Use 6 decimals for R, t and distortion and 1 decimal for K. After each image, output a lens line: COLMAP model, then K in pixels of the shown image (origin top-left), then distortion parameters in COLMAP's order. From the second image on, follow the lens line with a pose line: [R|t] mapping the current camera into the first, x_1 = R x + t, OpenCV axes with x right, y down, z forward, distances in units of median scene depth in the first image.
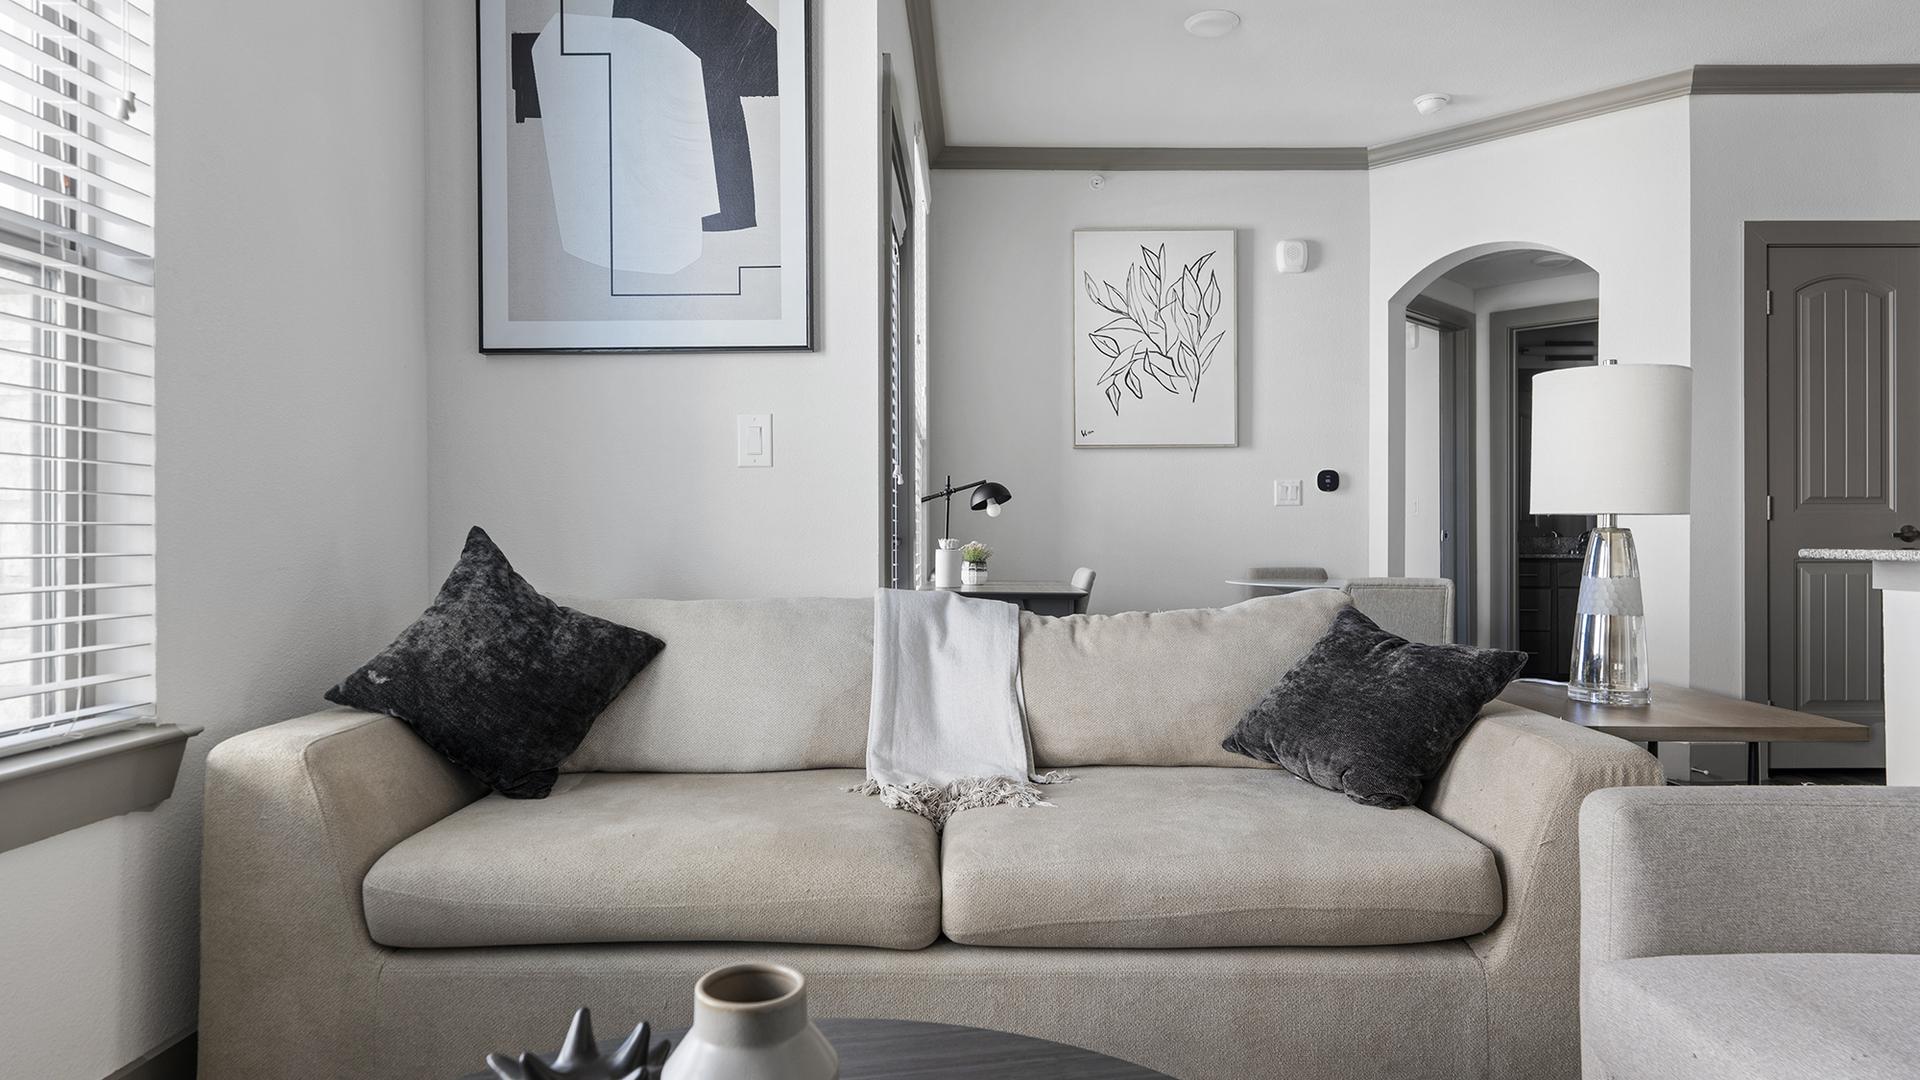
lens RADIAL K [[1157.2, 0, 980.5], [0, 1157.2, 534.3], [0, 0, 1]] dist [-0.003894, -0.000399]
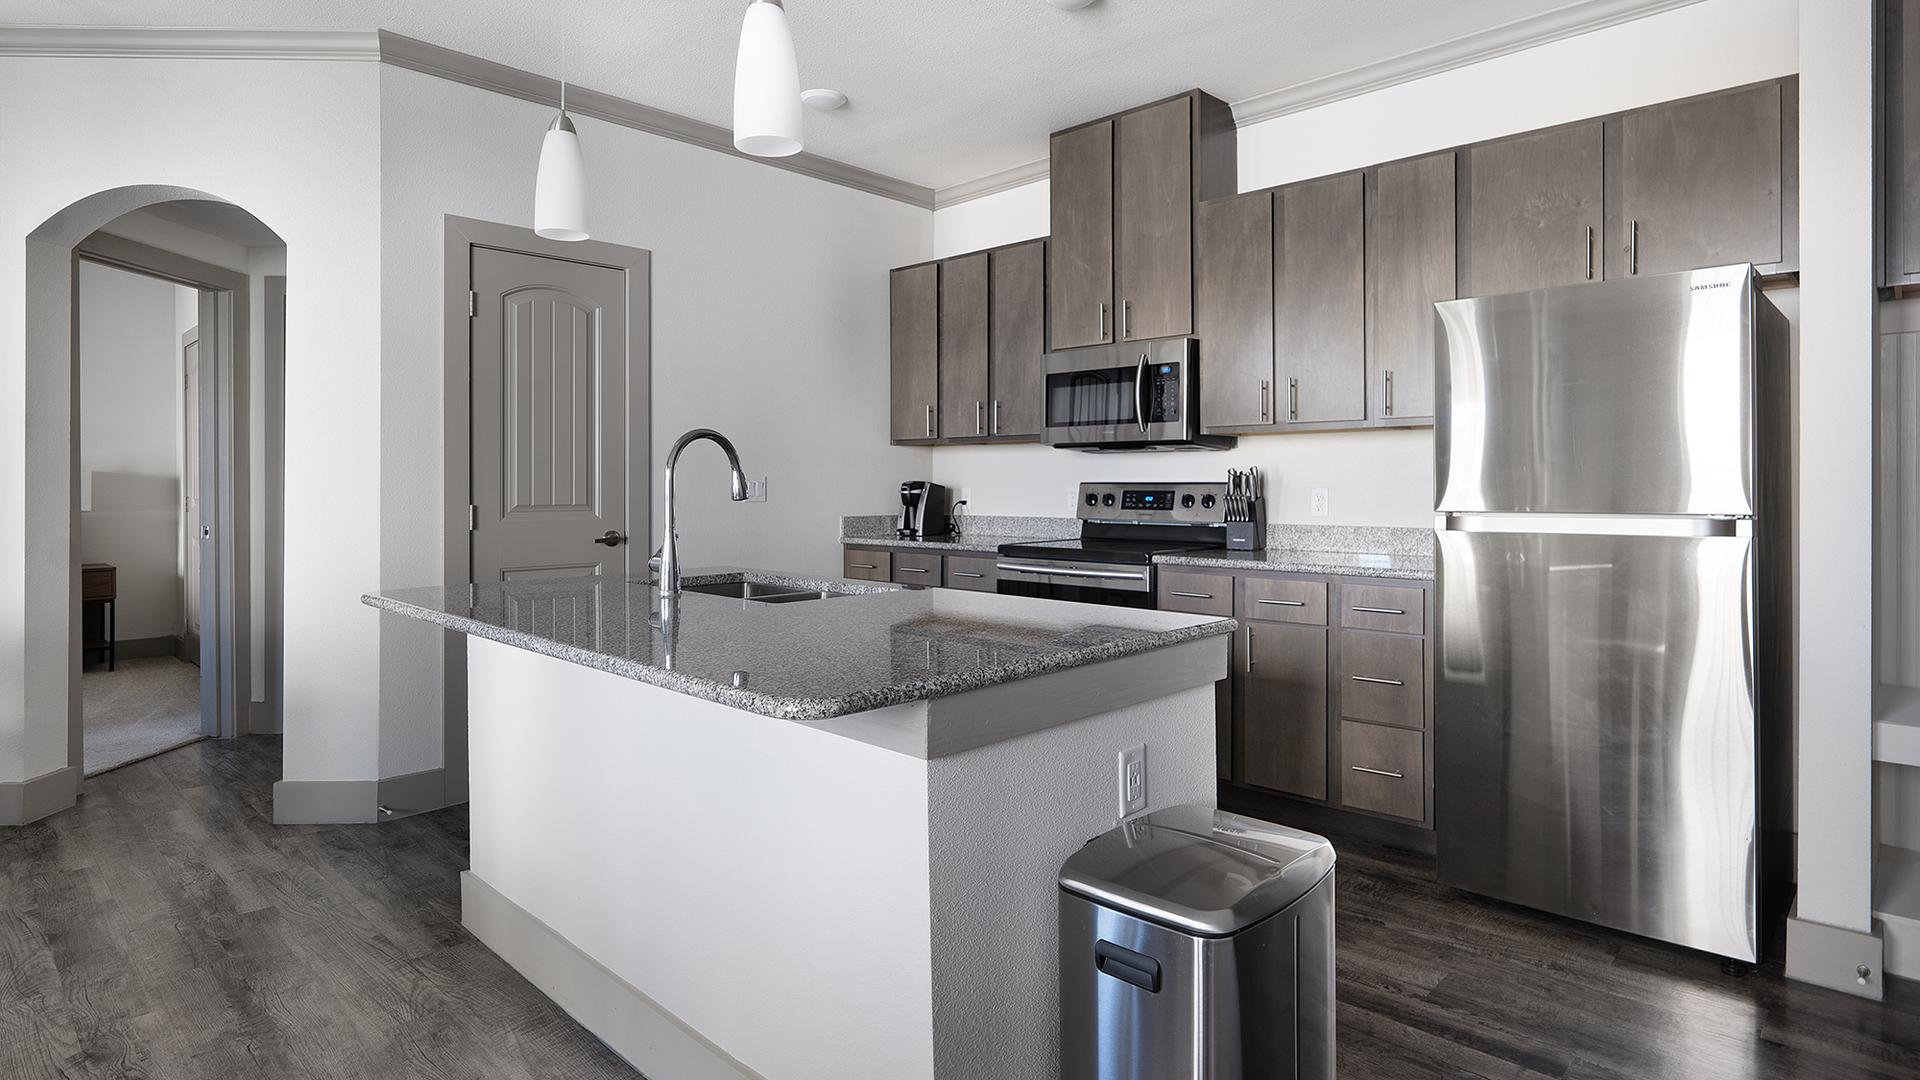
lens RADIAL K [[1016.8, 0, 972.1], [0, 1016.8, 488.5], [0, 0, 1]] dist [-0.001783, 0.000082]
pose [[0.695720, -0.005042, 0.718295, 0.659859], [-0.002351, 0.999954, 0.009296, -0.100923], [-0.718309, -0.008157, 0.695677, 0.208482]]
